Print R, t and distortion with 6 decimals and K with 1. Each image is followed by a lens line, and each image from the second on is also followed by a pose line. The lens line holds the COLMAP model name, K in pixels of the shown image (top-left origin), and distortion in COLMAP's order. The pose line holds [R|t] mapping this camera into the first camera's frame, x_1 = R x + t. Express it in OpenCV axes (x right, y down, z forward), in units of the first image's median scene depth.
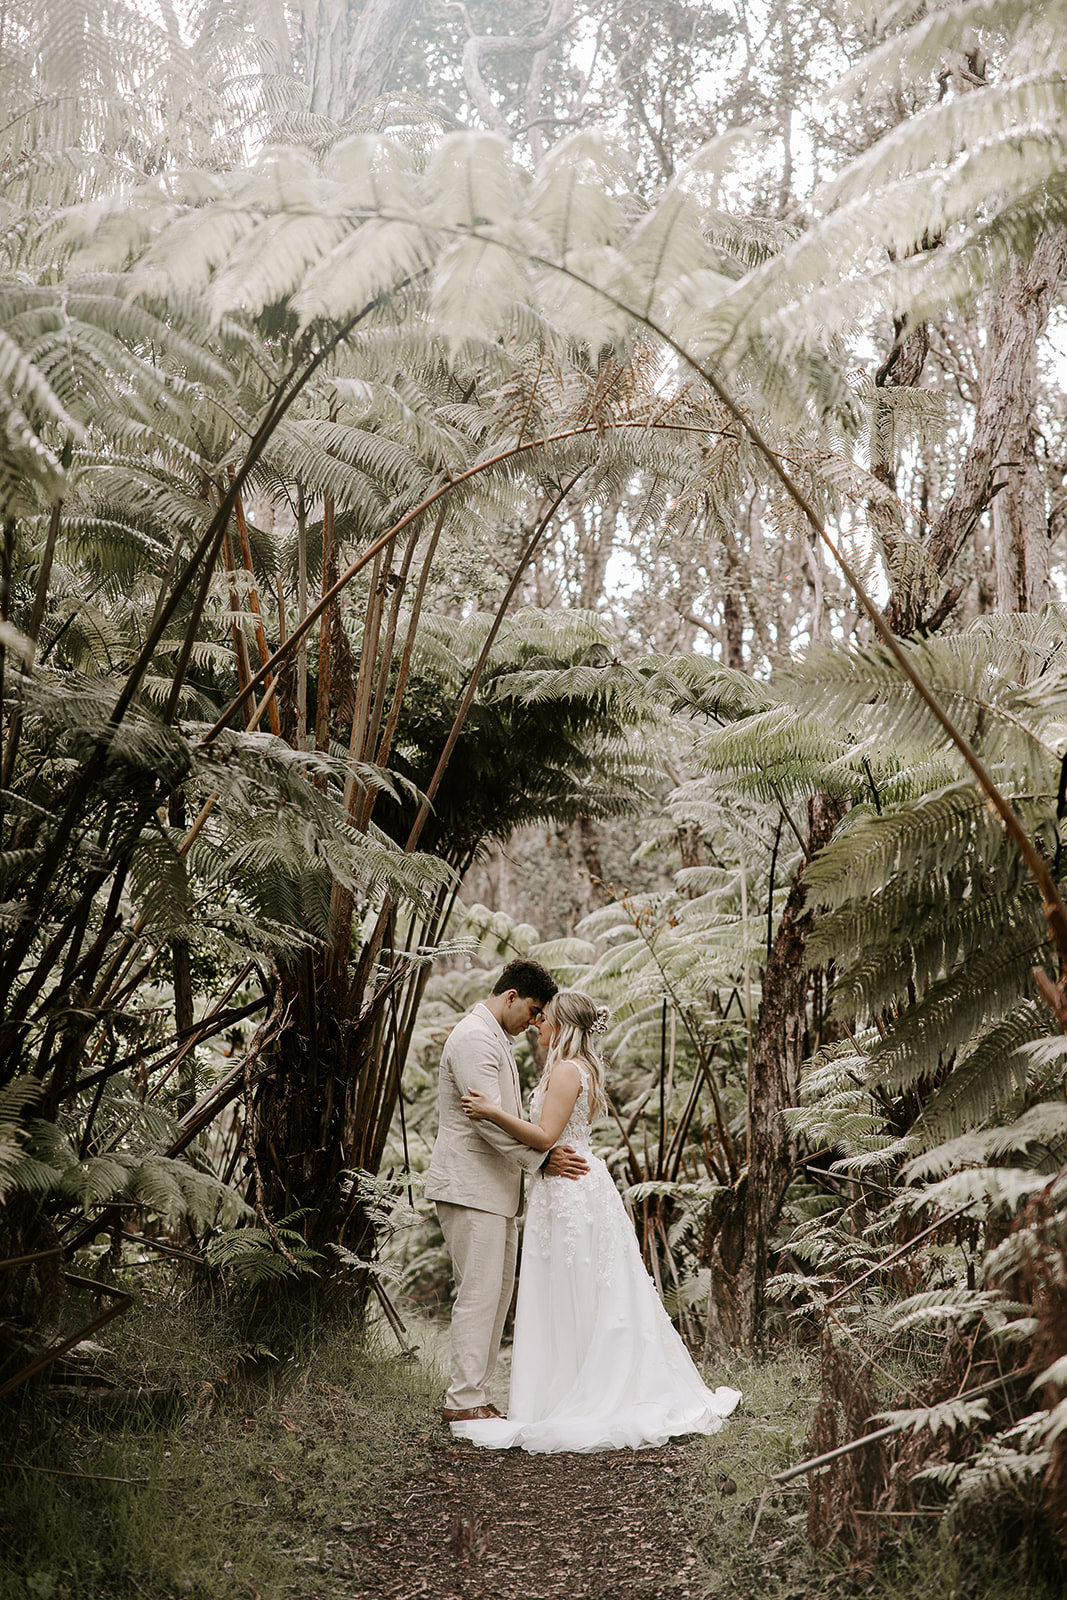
lens RADIAL K [[3087.1, 0, 529.2], [0, 3087.1, 797.9], [0, 0, 1]] dist [0.044380, 0.000000]
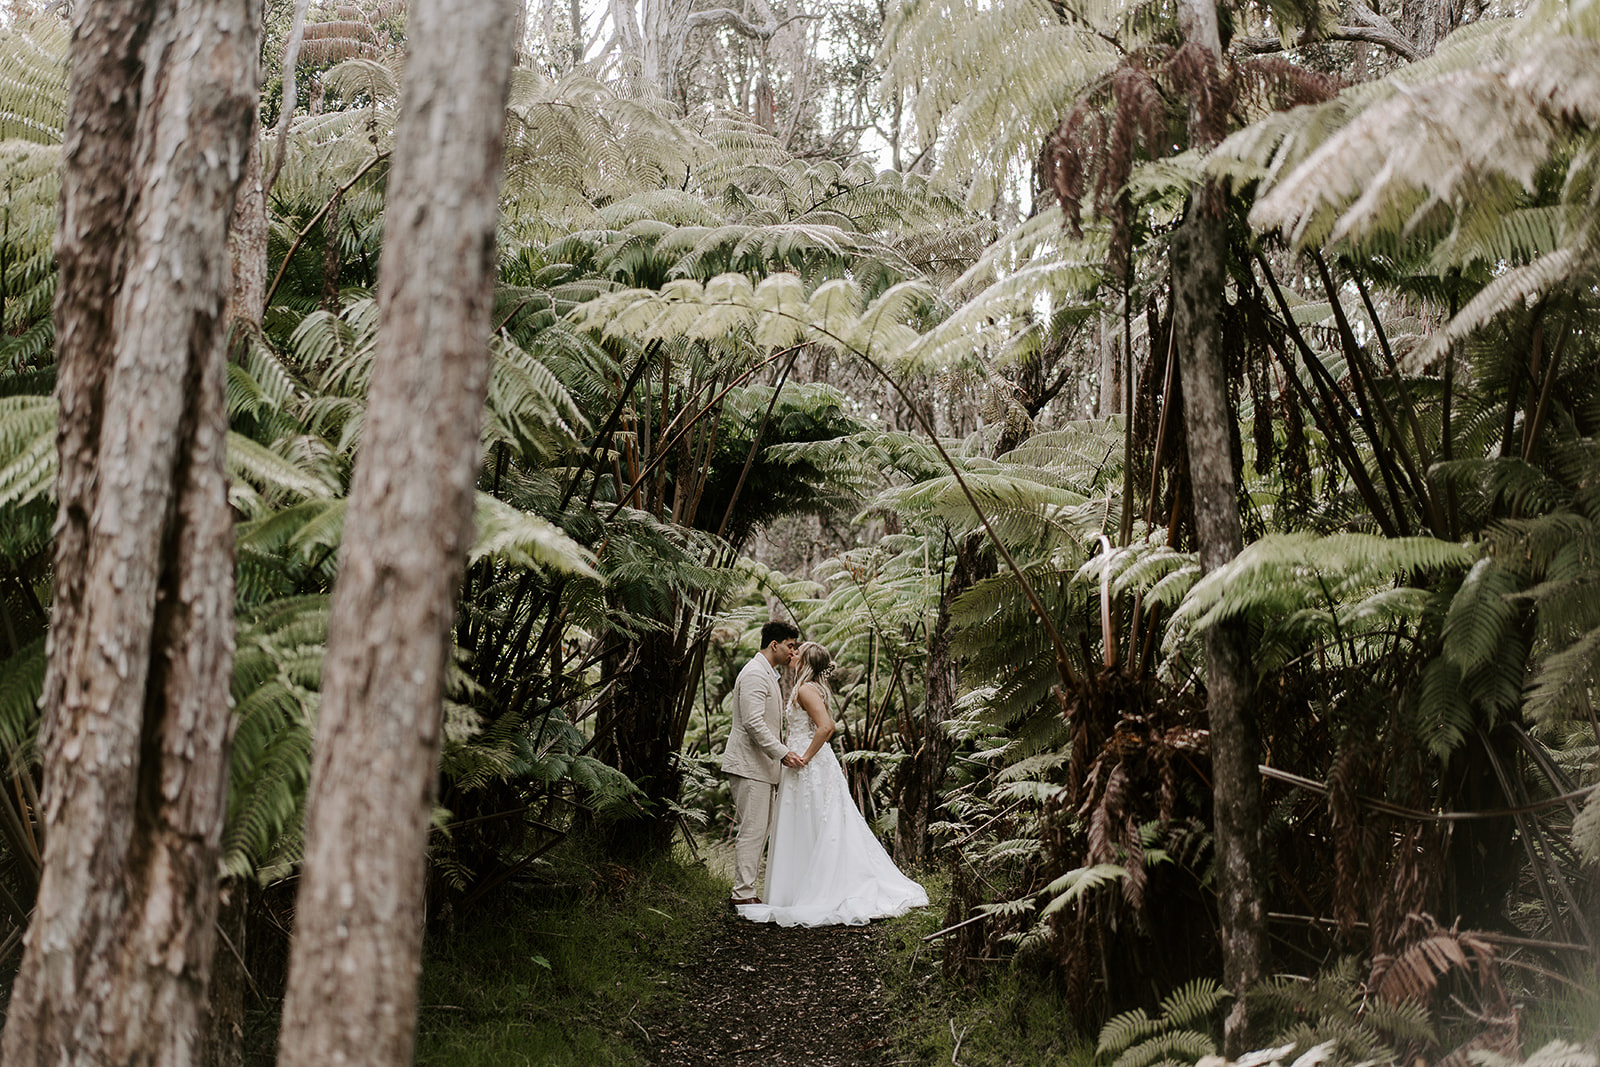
lens RADIAL K [[2508.0, 0, 803.4], [0, 2508.0, 535.5], [0, 0, 1]] dist [-0.001964, 0.000000]
pose [[0.999704, 0.018641, 0.015609, -0.010233], [-0.019411, 0.998522, 0.050755, -0.048027], [-0.014639, -0.051043, 0.998589, -0.242346]]
